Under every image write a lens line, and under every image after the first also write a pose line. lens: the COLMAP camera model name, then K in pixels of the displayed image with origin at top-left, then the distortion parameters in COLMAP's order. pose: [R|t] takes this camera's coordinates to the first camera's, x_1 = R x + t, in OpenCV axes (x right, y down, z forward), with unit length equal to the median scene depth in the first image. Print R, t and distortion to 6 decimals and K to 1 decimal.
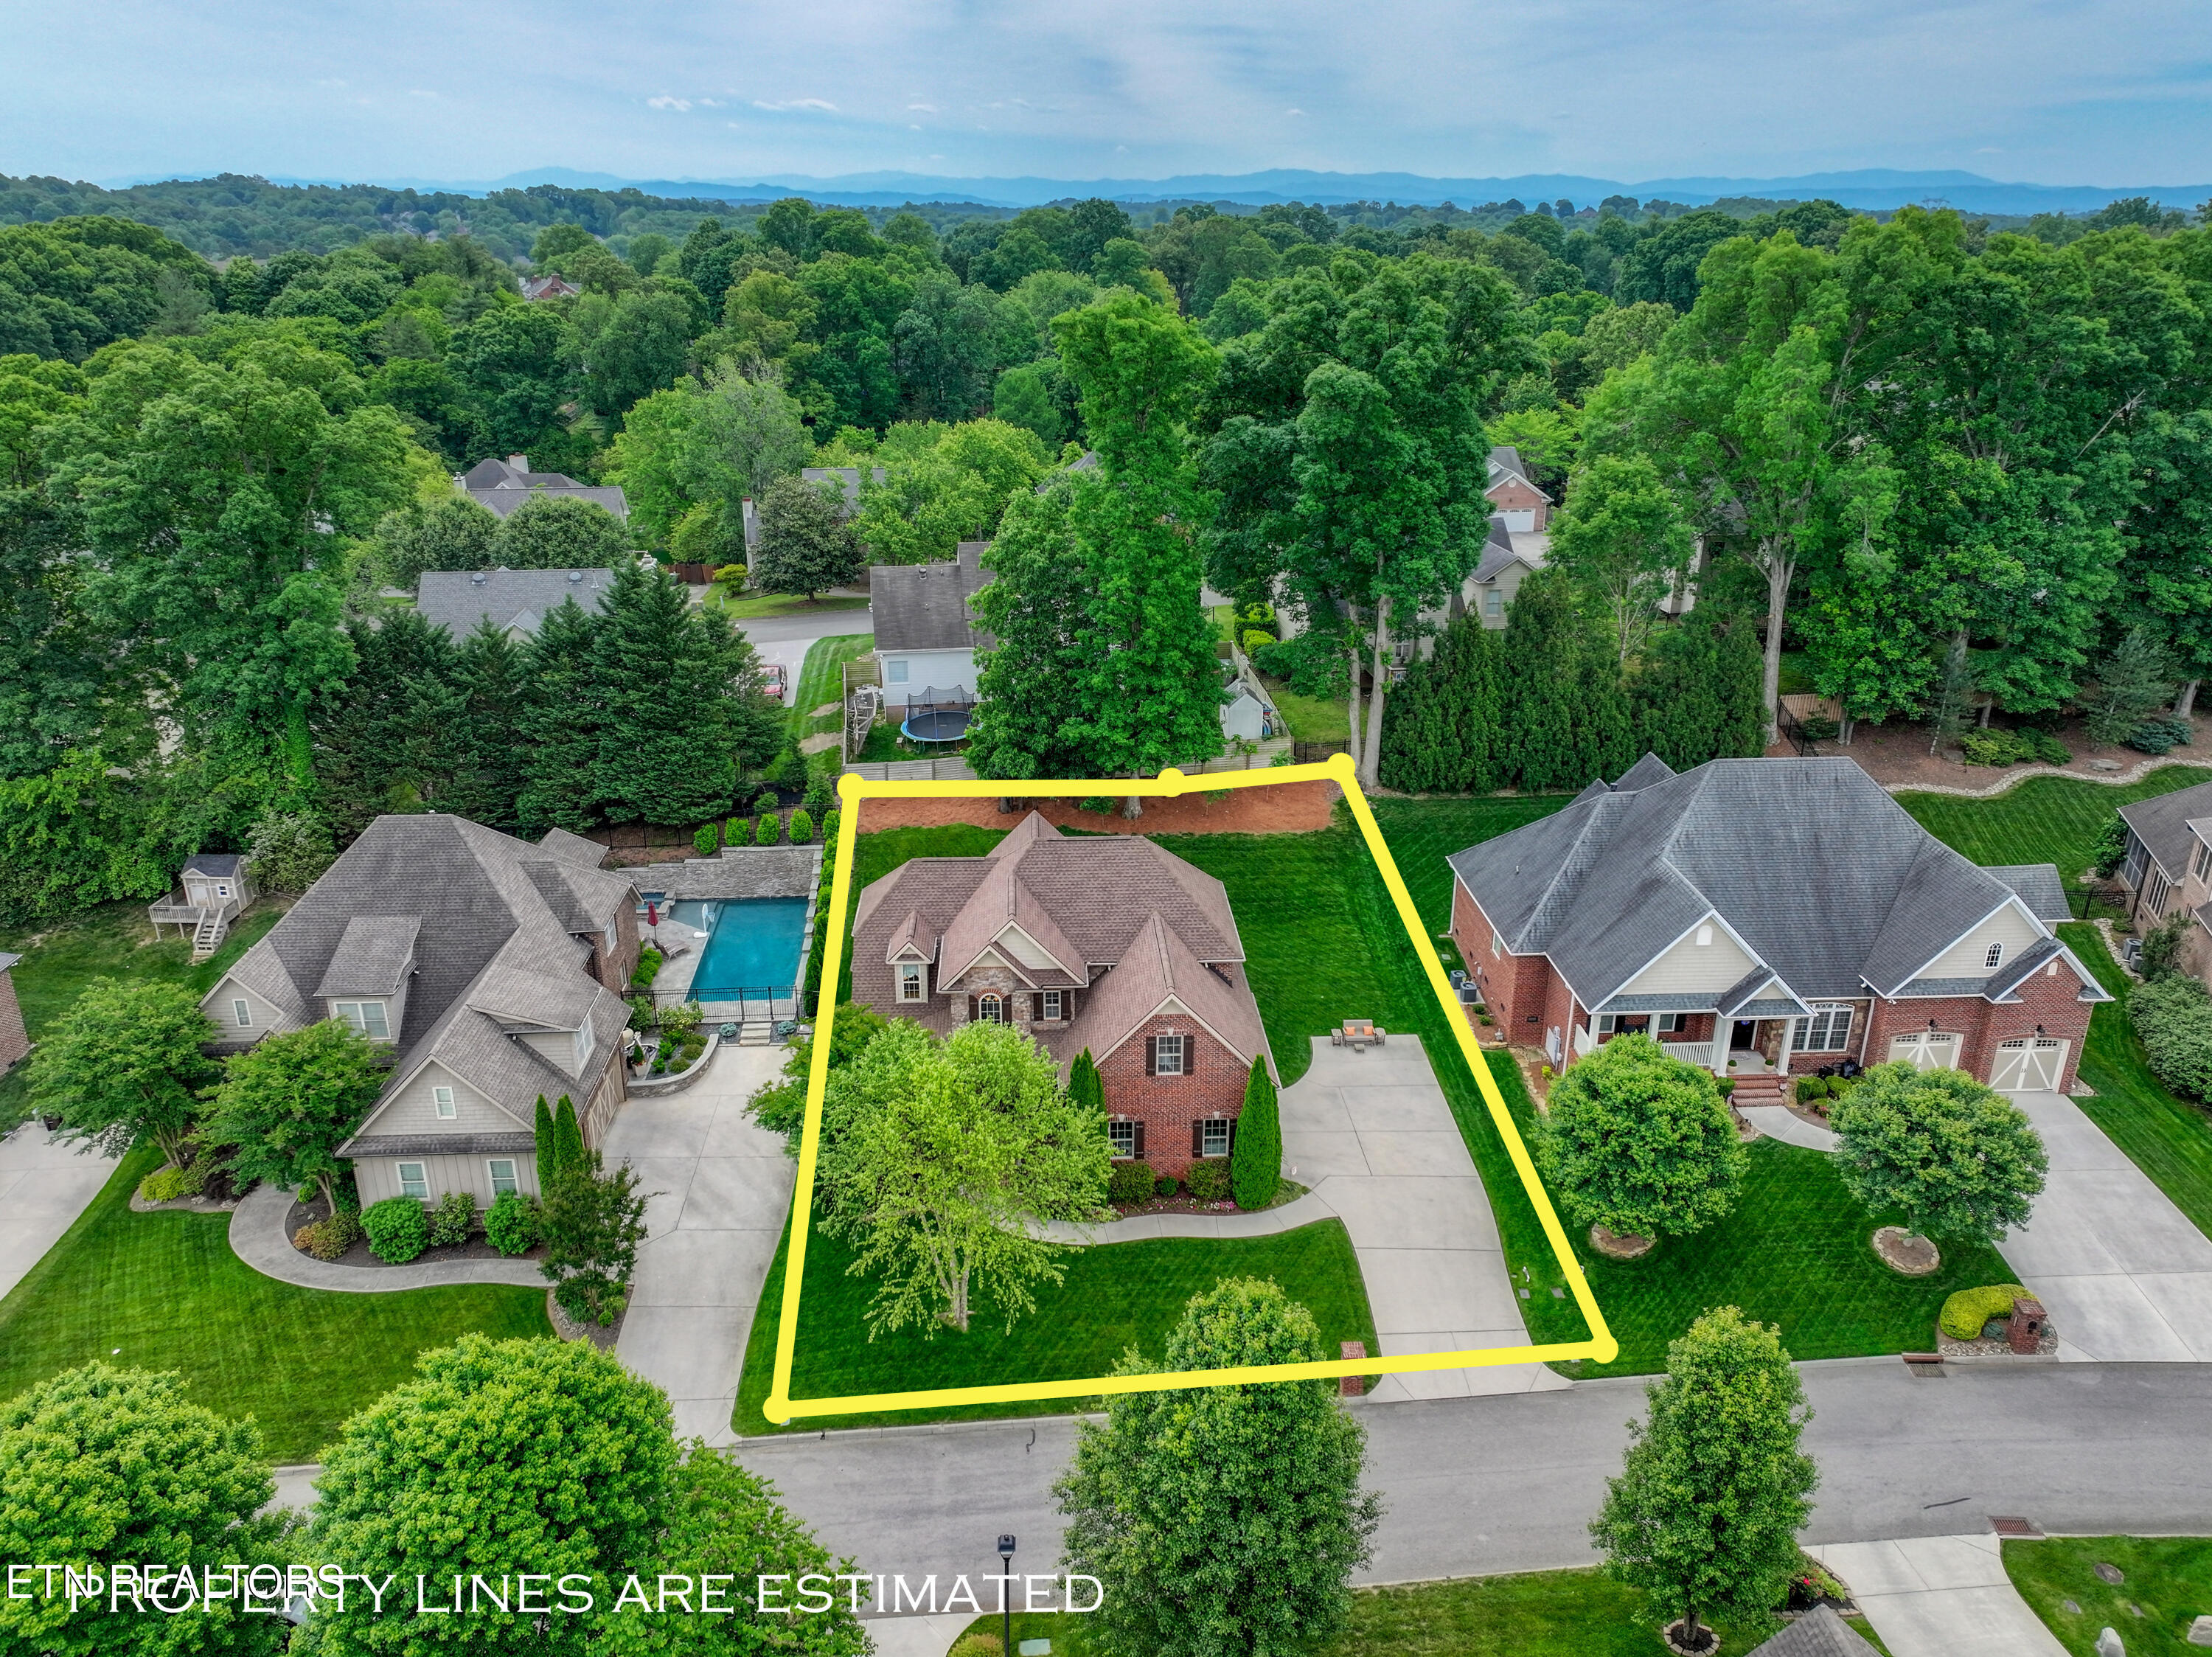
lens RADIAL K [[1549.1, 0, 1105.7], [0, 1549.1, 827.8], [0, 0, 1]] dist [-0.004420, 0.002849]
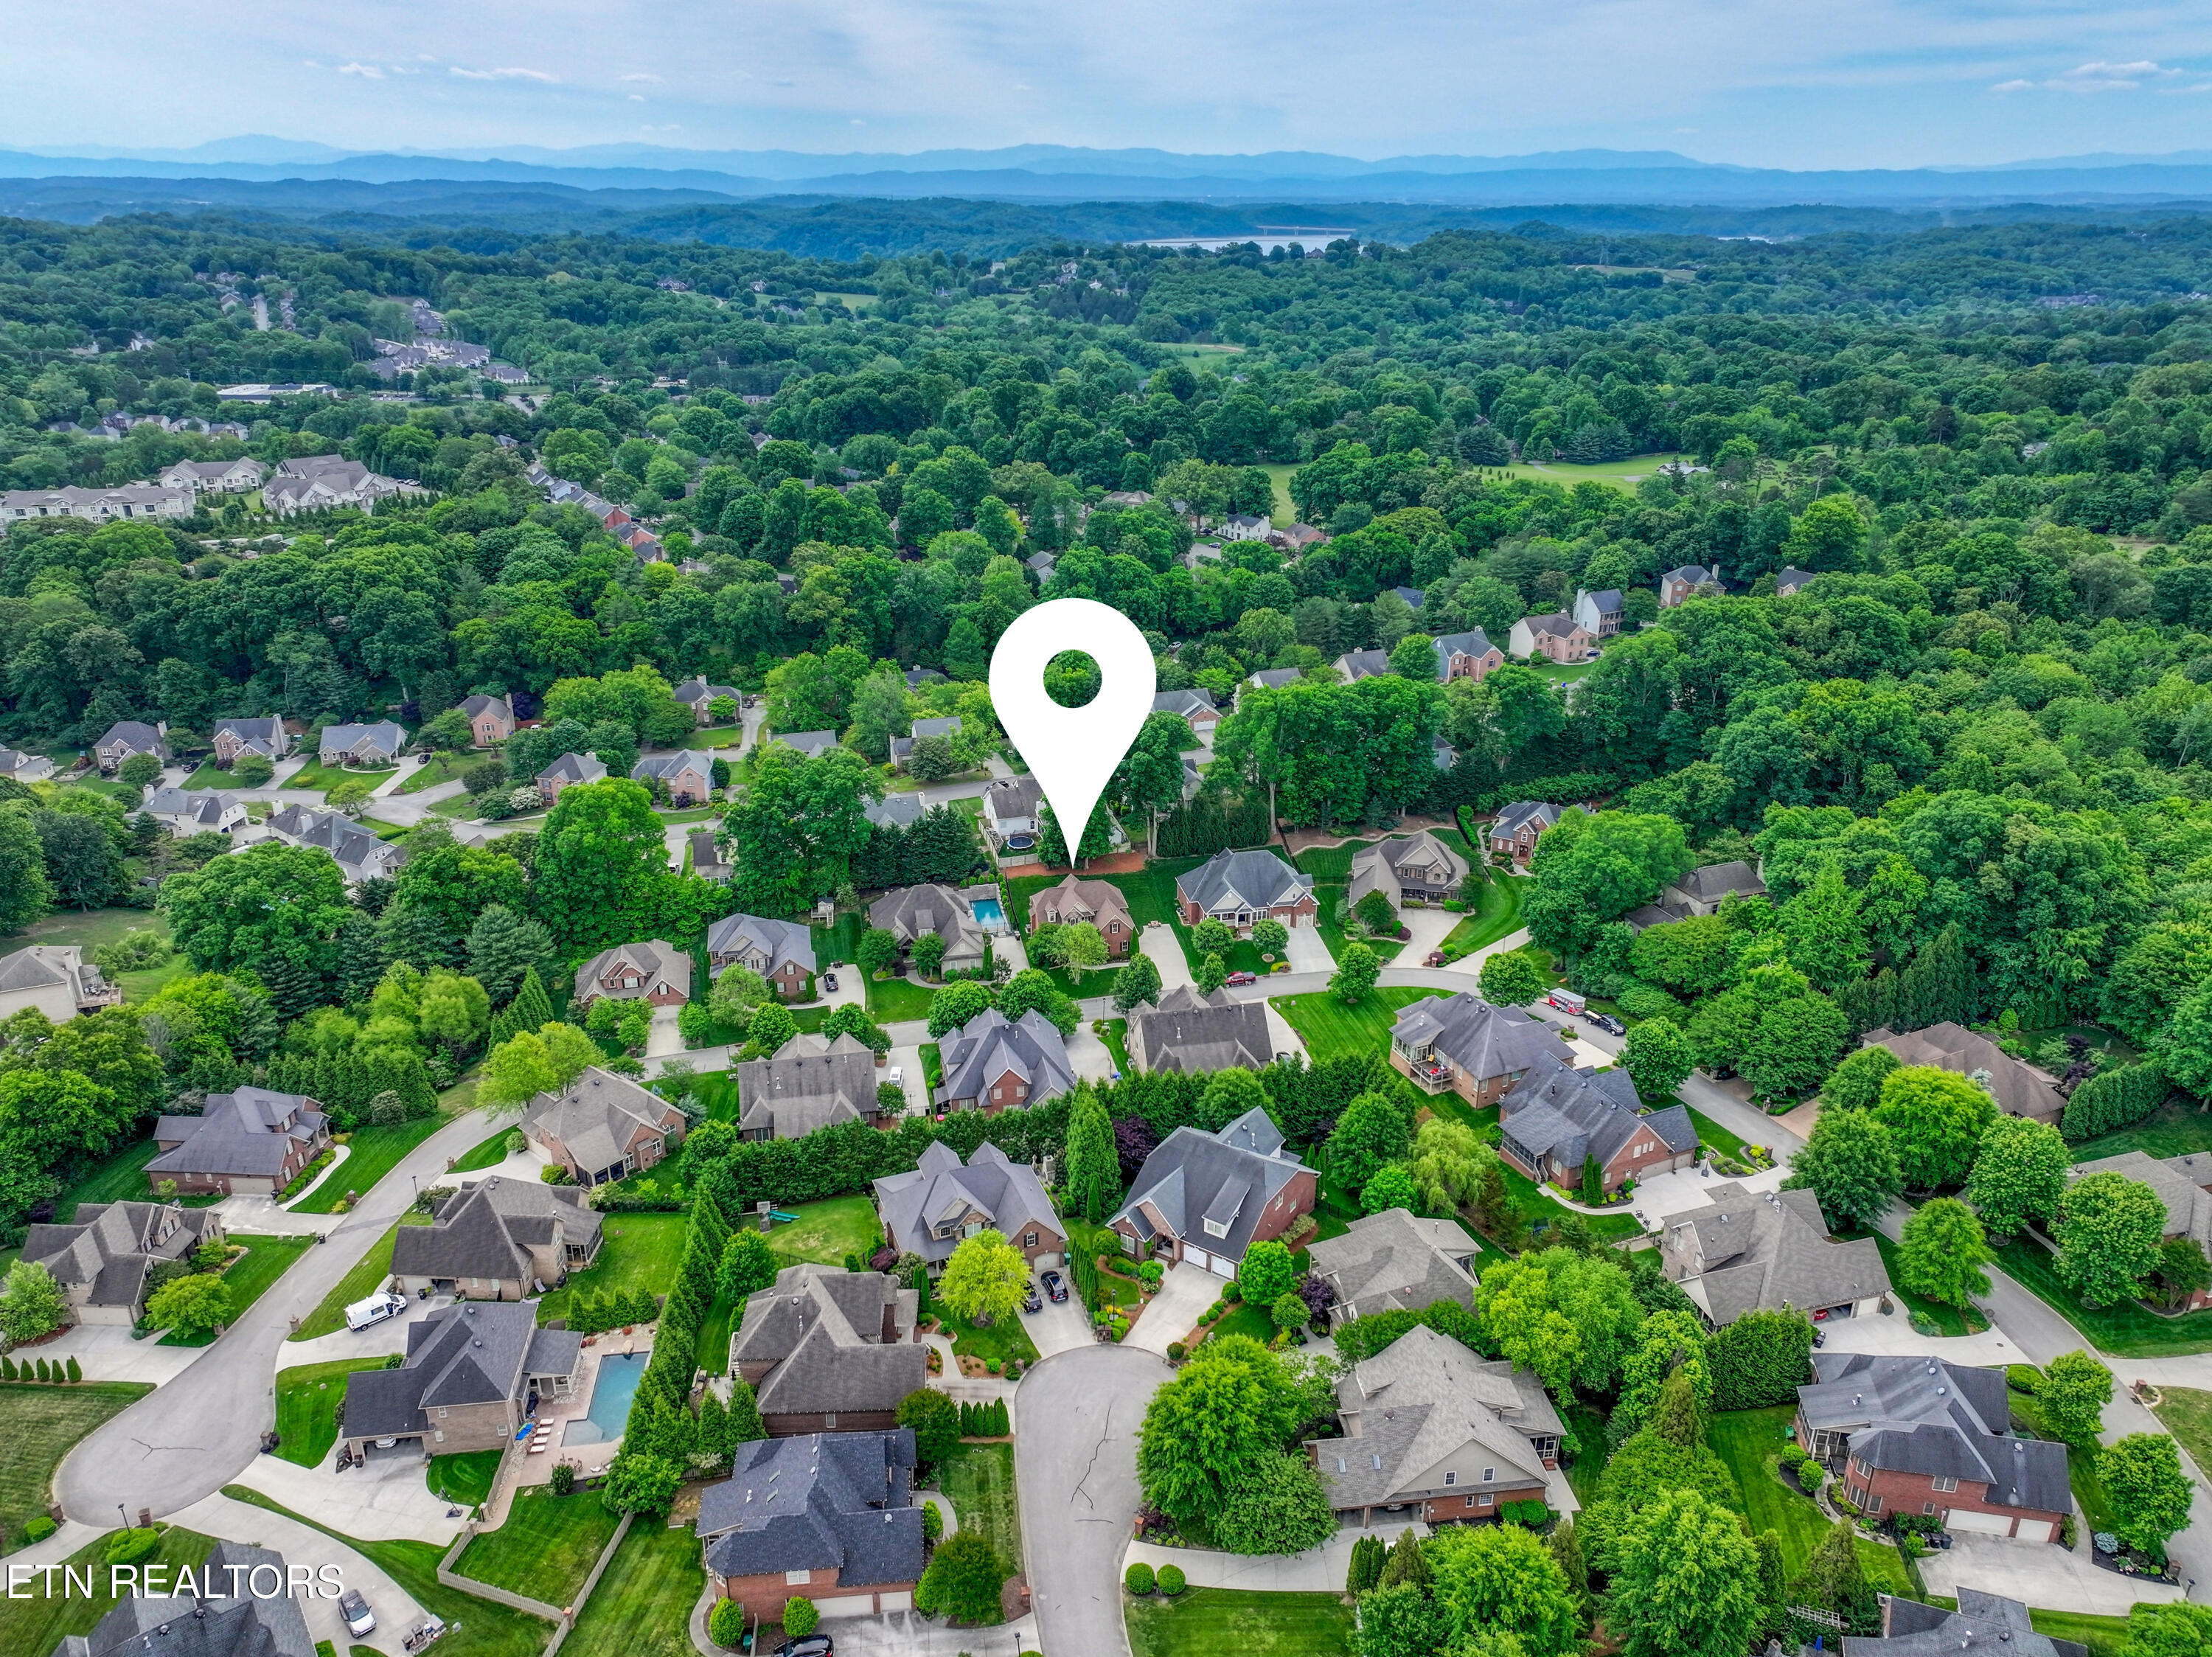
lens RADIAL K [[1549.1, 0, 1105.5], [0, 1549.1, 827.5], [0, 0, 1]] dist [-0.004420, 0.002849]
pose [[0.989296, -0.055991, 0.134751, -0.616543], [0.054060, 0.998376, 0.017953, -0.247899], [-0.135537, -0.010477, 0.990717, -3.724222]]
